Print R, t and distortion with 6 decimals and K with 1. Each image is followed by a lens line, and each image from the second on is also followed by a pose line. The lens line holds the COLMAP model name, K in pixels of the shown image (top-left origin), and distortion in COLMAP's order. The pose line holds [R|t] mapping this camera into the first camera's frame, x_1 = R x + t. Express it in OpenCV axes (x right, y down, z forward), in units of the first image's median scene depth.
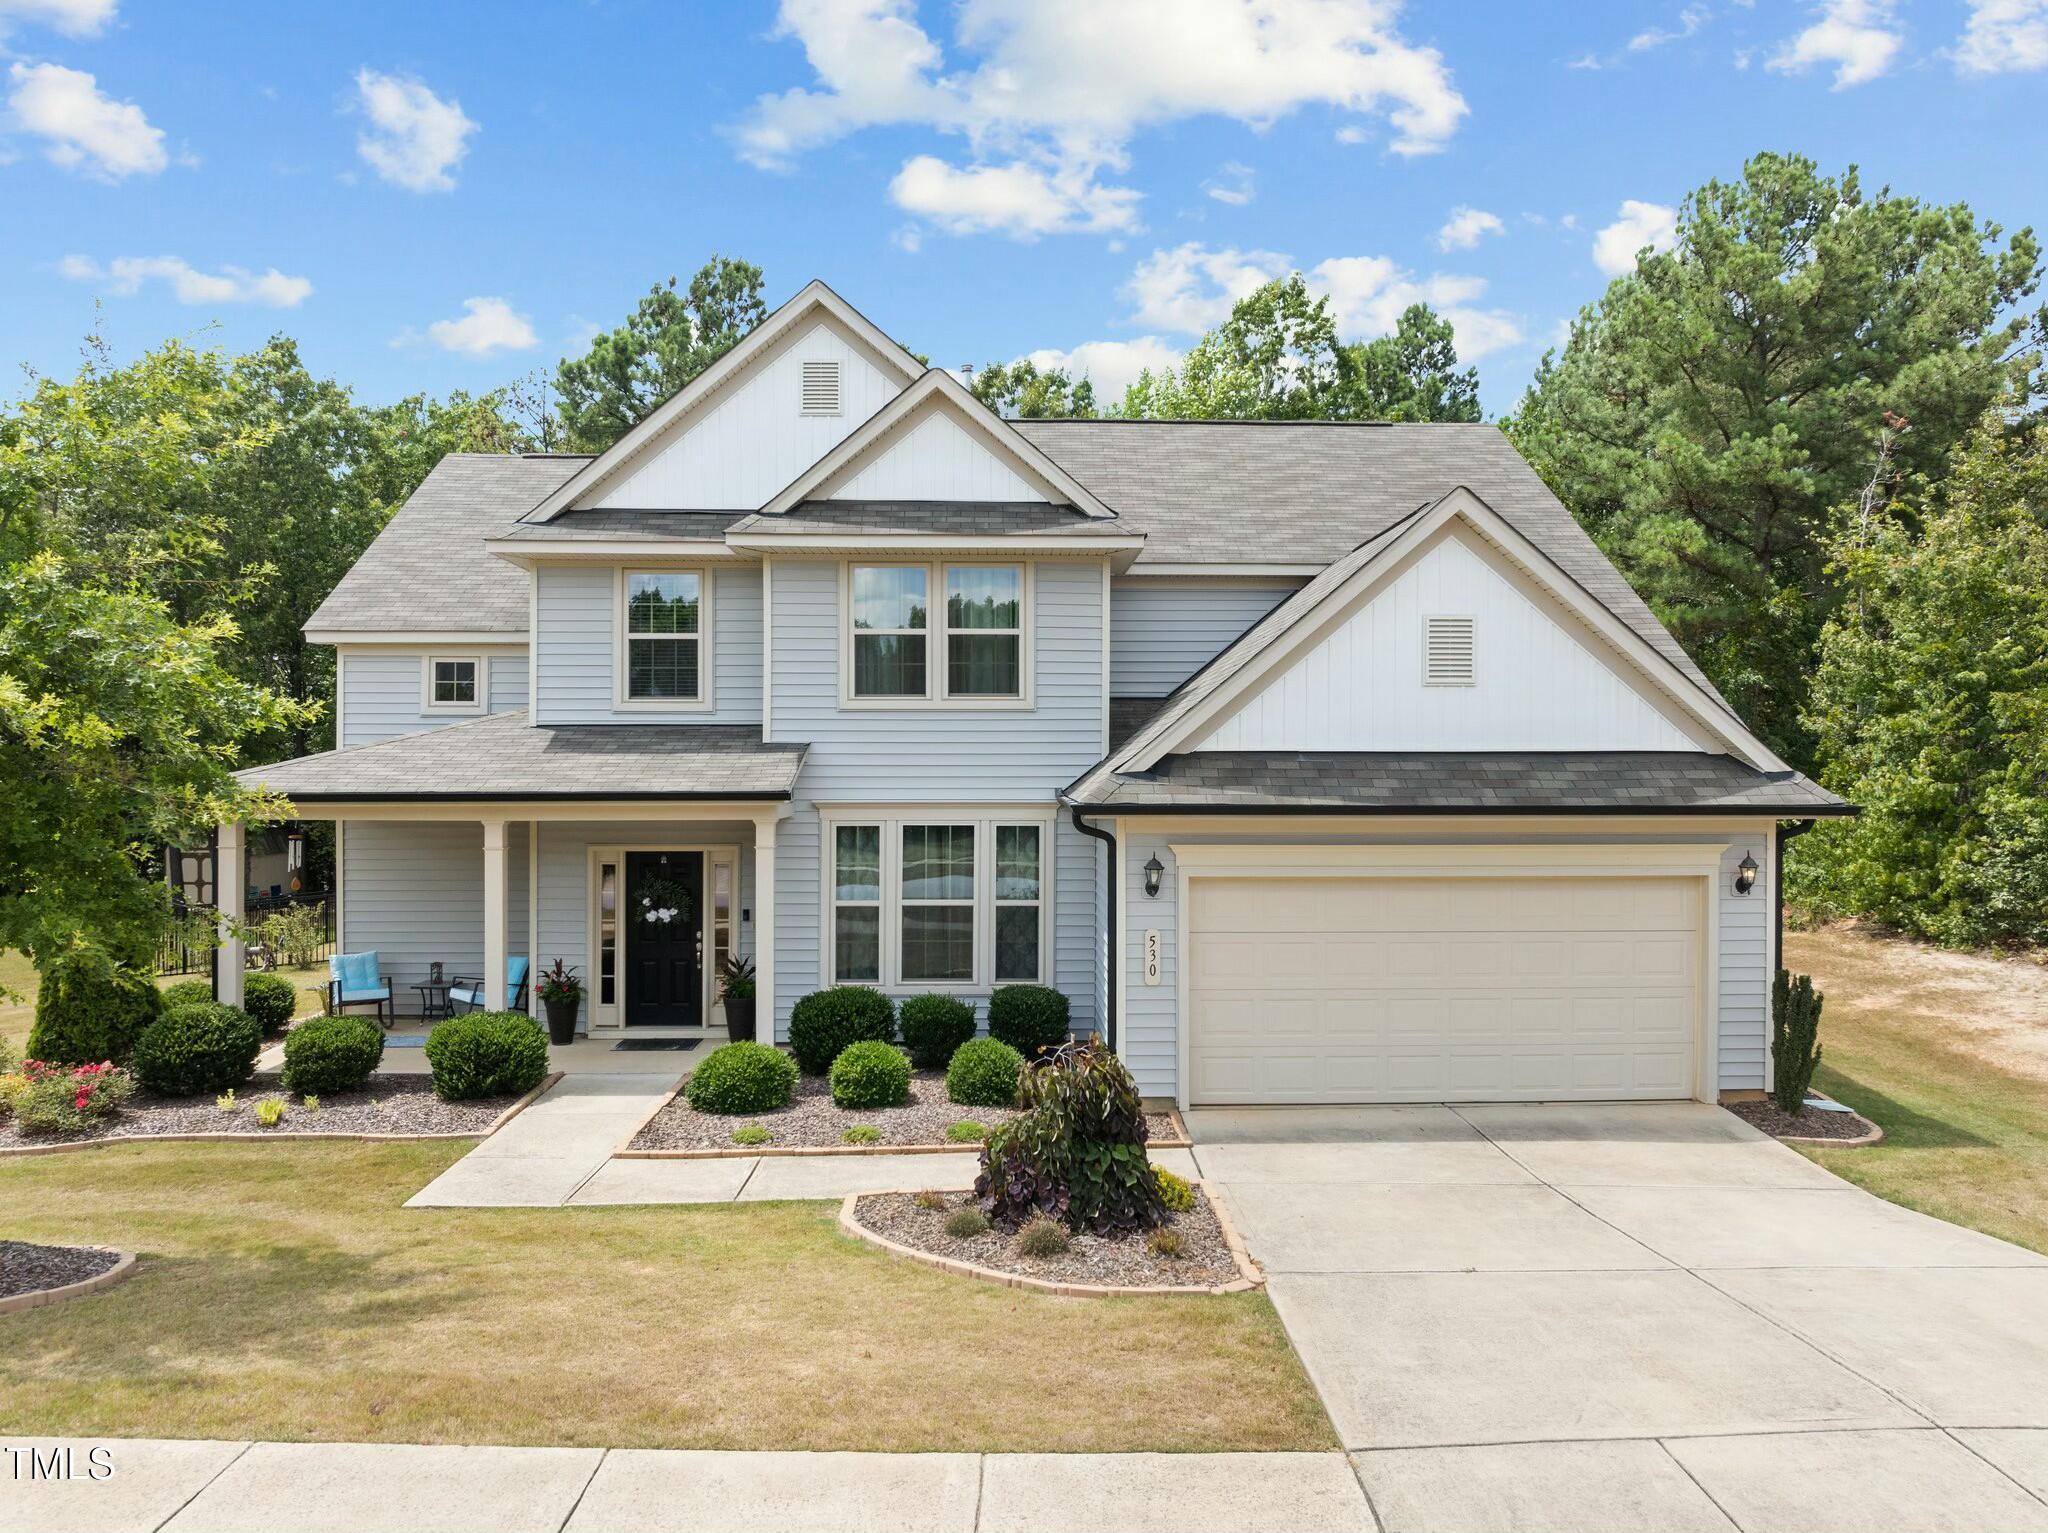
lens RADIAL K [[1450.3, 0, 1032.7], [0, 1450.3, 765.7], [0, 0, 1]] dist [-0.020388, -0.041819]
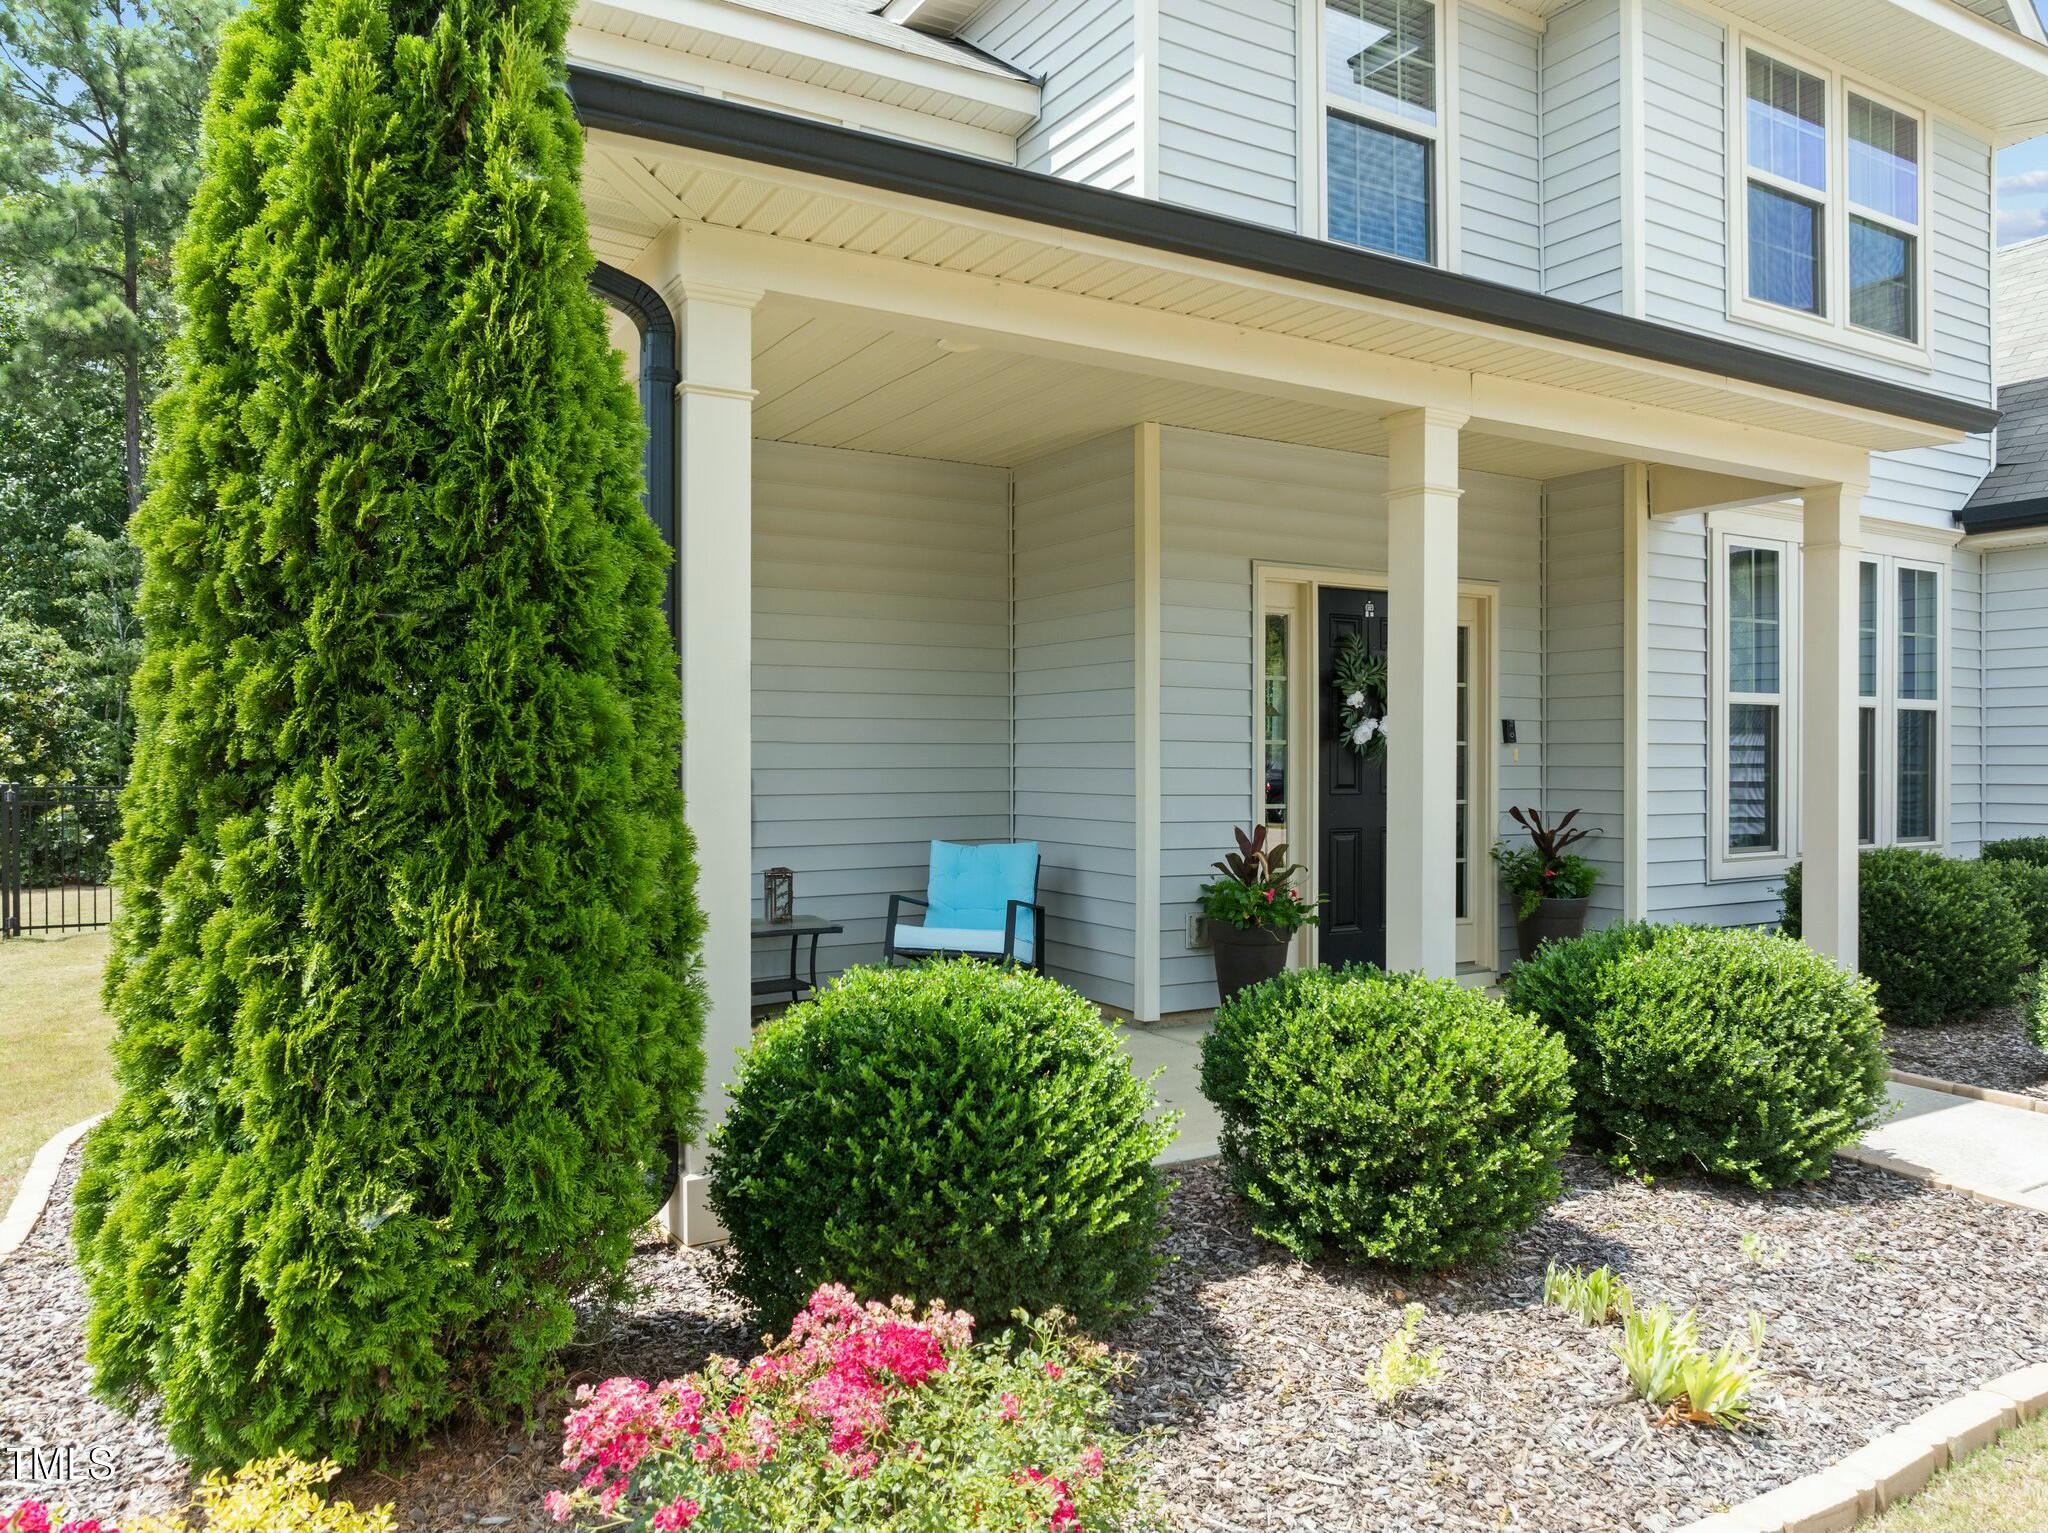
lens RADIAL K [[1475.0, 0, 1025.2], [0, 1475.0, 735.8], [0, 0, 1]] dist [-0.035663, 0.000442]
pose [[0.869831, 0.005730, 0.493316, -0.698464], [-0.002277, 0.999969, -0.007599, 0.131758], [-0.493344, 0.005486, 0.869817, 0.790714]]
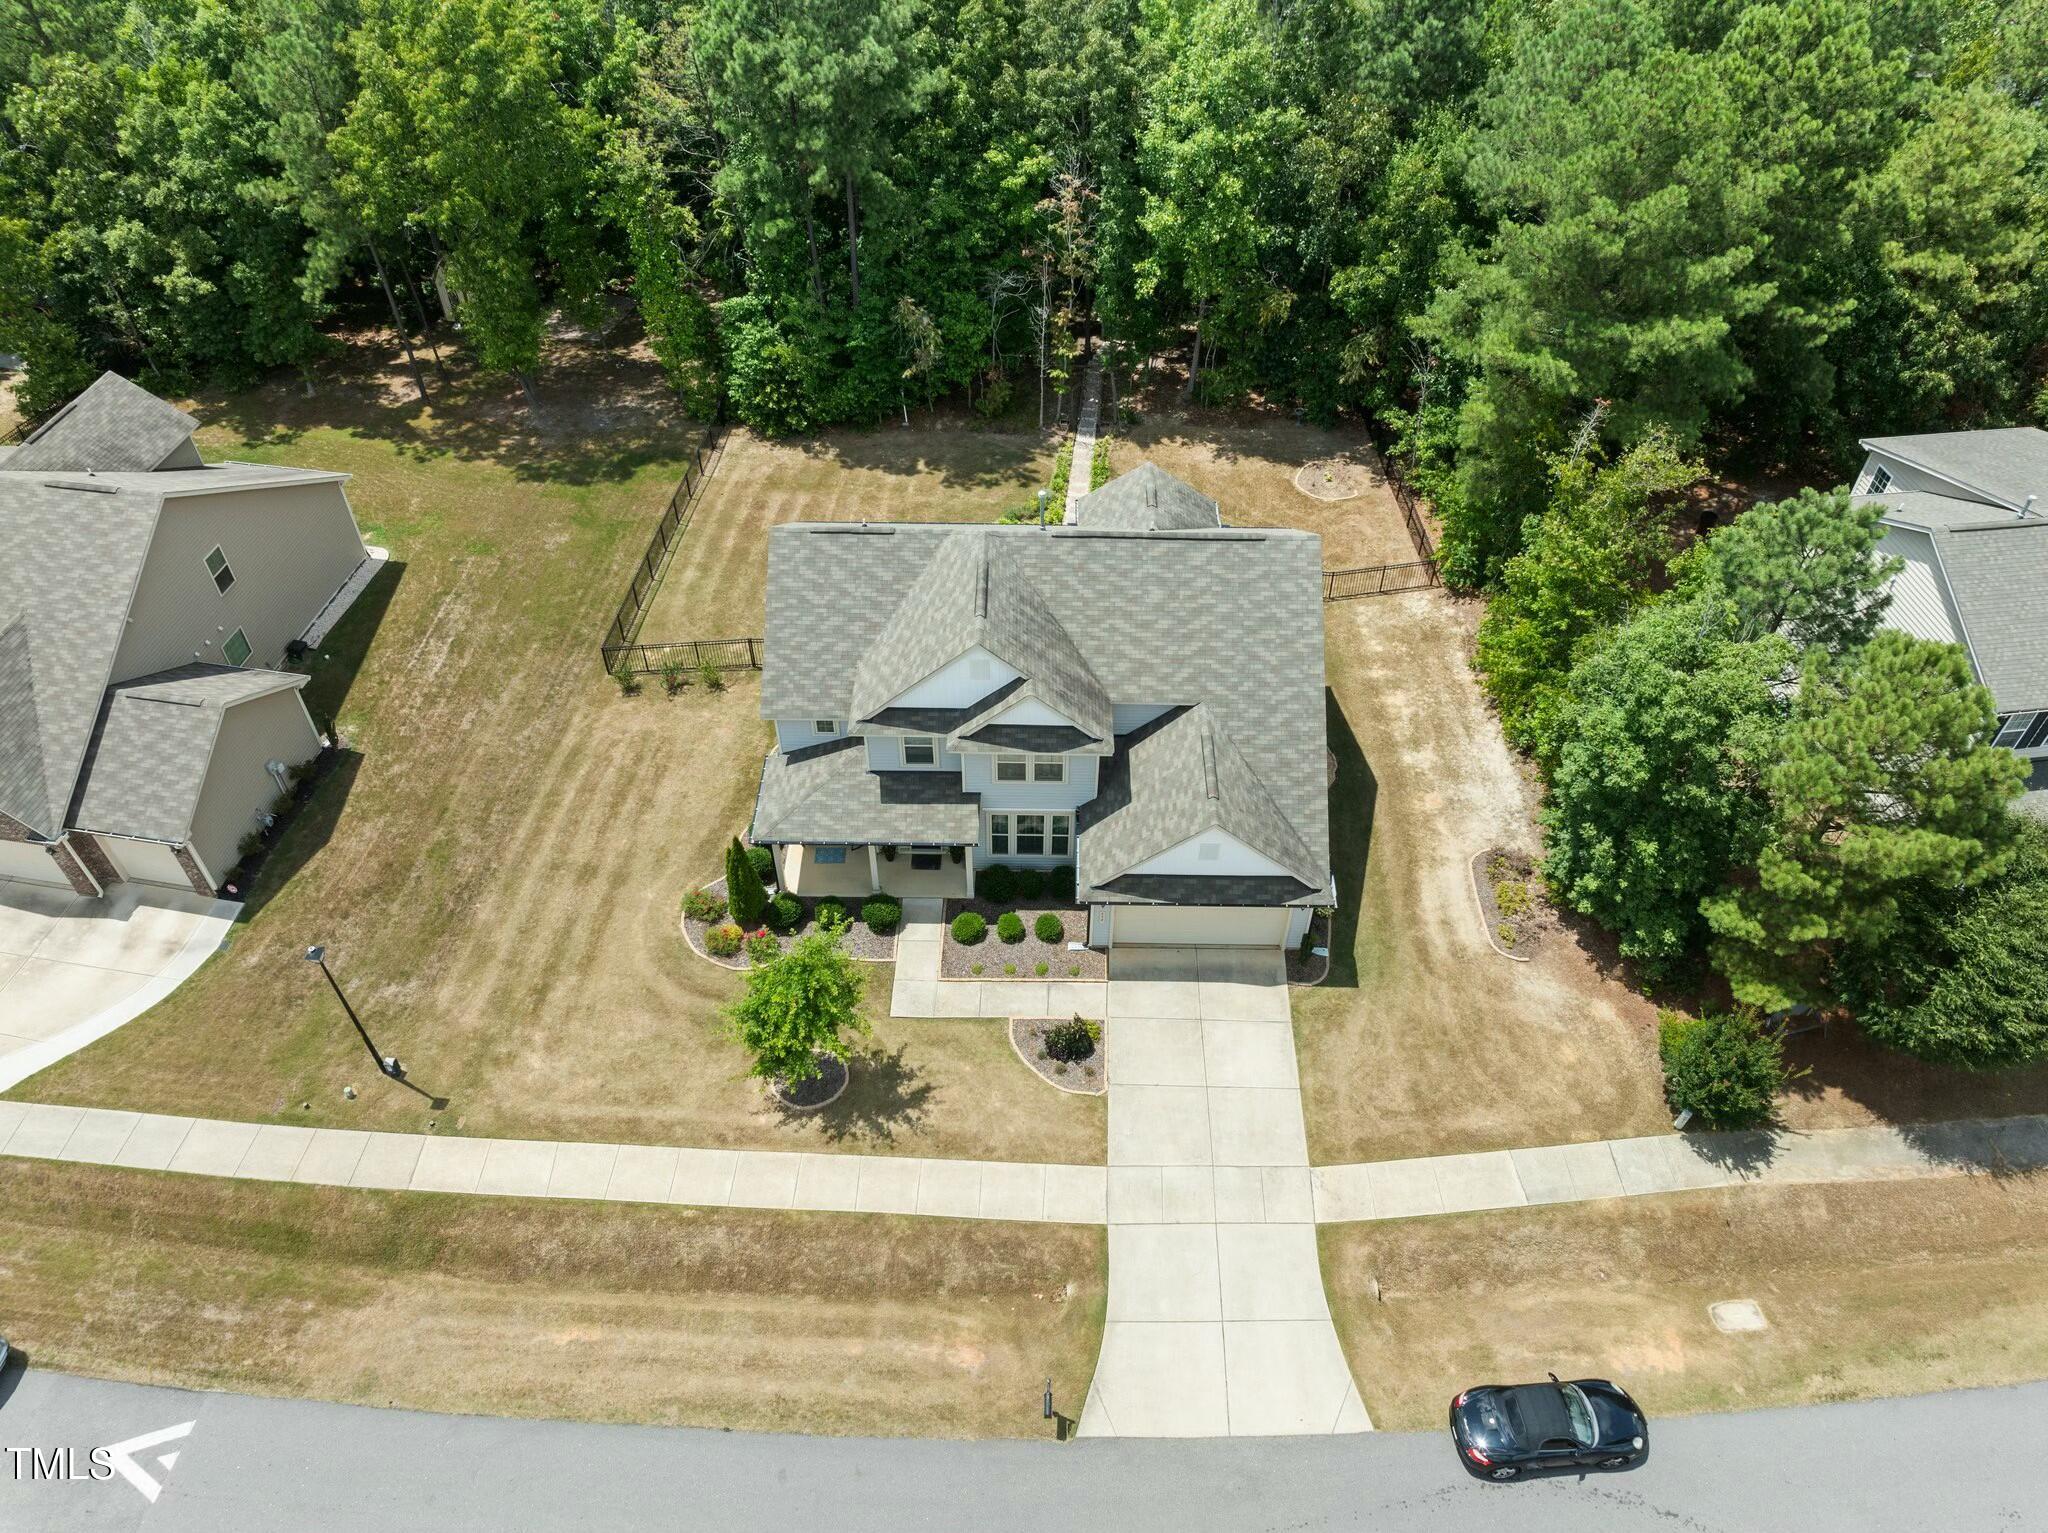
lens RADIAL K [[1446.6, 0, 1037.9], [0, 1446.6, 767.2], [0, 0, 1]] dist [-0.041100, 0.002989]
pose [[0.999035, 0.035085, -0.026403, 0.016399], [-0.005832, 0.701986, 0.712167, -2.199863], [0.043521, -0.711326, 0.701513, -0.898666]]
